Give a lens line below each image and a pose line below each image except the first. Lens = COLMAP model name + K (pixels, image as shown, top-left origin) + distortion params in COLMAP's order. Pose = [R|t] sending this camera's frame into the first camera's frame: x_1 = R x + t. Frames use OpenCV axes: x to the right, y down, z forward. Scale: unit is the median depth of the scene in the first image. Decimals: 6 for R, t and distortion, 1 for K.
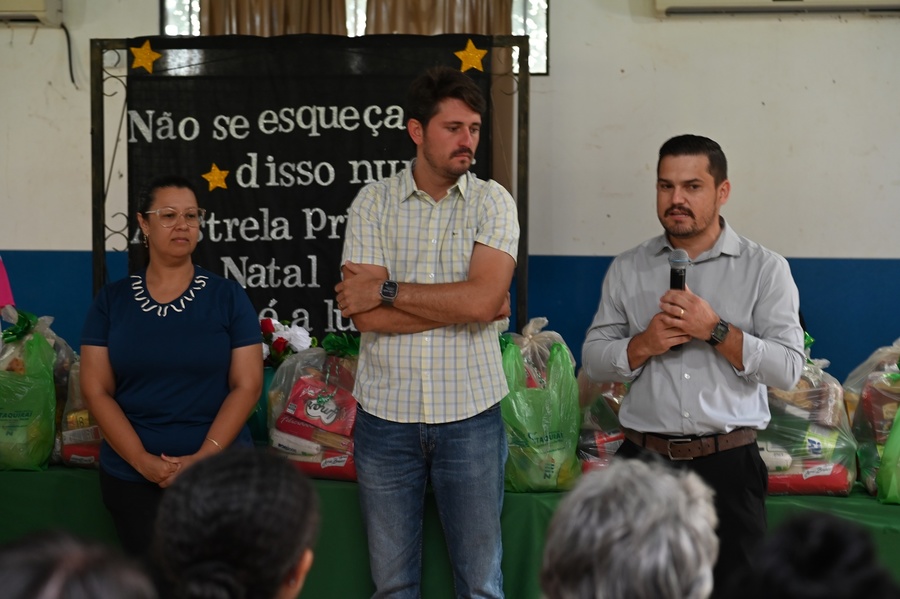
lens RADIAL K [[1793.9, 0, 429.1], [0, 1793.9, 309.8], [0, 0, 1]] dist [-0.021816, 0.000000]
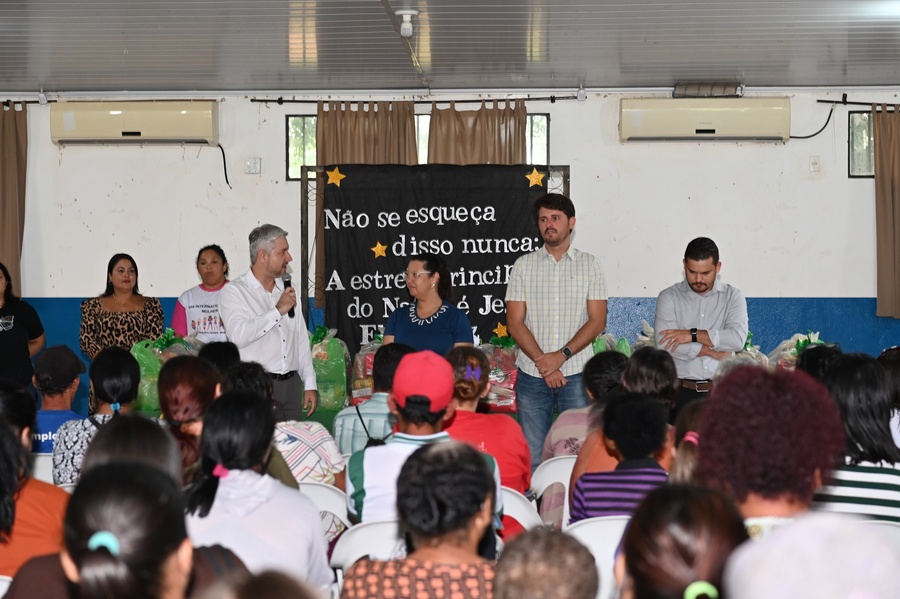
lens RADIAL K [[1793.9, 0, 443.5], [0, 1793.9, 297.6], [0, 0, 1]] dist [-0.021816, 0.000000]
pose [[0.995277, -0.008388, 0.096708, -0.222212], [0.012033, 0.999236, -0.037175, 0.032611], [-0.096322, 0.038163, 0.994618, -0.653083]]
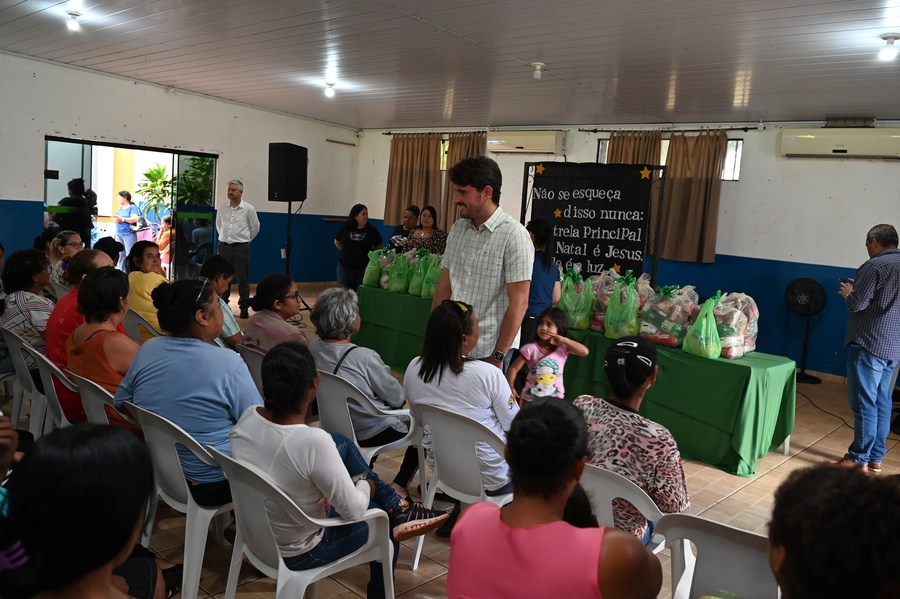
lens RADIAL K [[728.9, 0, 448.3], [0, 728.9, 299.9], [0, 0, 1]] dist [-0.007092, -0.021510]
pose [[0.835384, 0.128187, -0.534511, 0.367867], [-0.101879, 0.991687, 0.078601, -0.011334], [0.540143, -0.011207, 0.841499, -0.053623]]
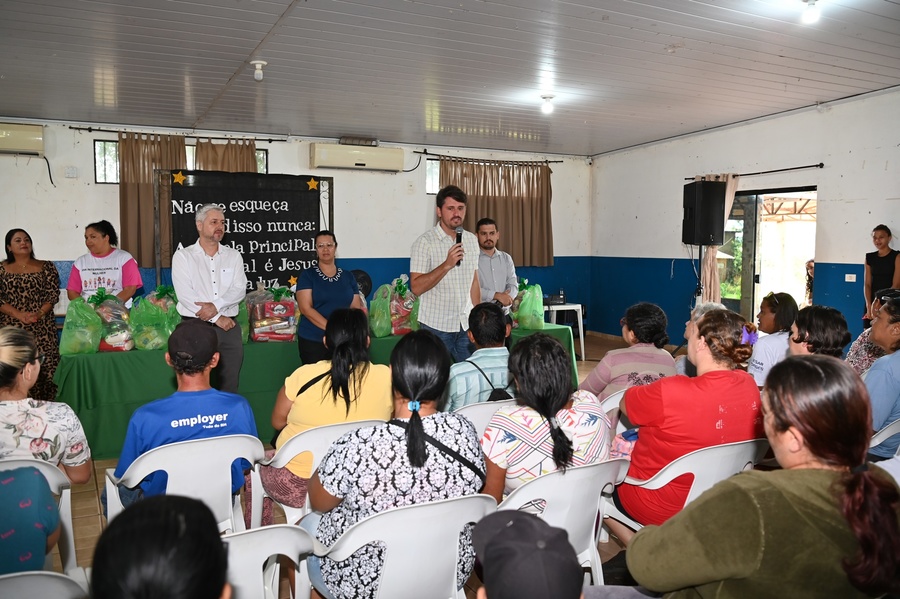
lens RADIAL K [[728.9, 0, 433.4], [0, 728.9, 291.2], [0, 0, 1]] dist [-0.007092, -0.021510]
pose [[0.812901, -0.043135, 0.580803, -0.458608], [0.034668, 0.999069, 0.025677, -0.003278], [-0.581370, -0.000738, 0.813639, 0.012304]]
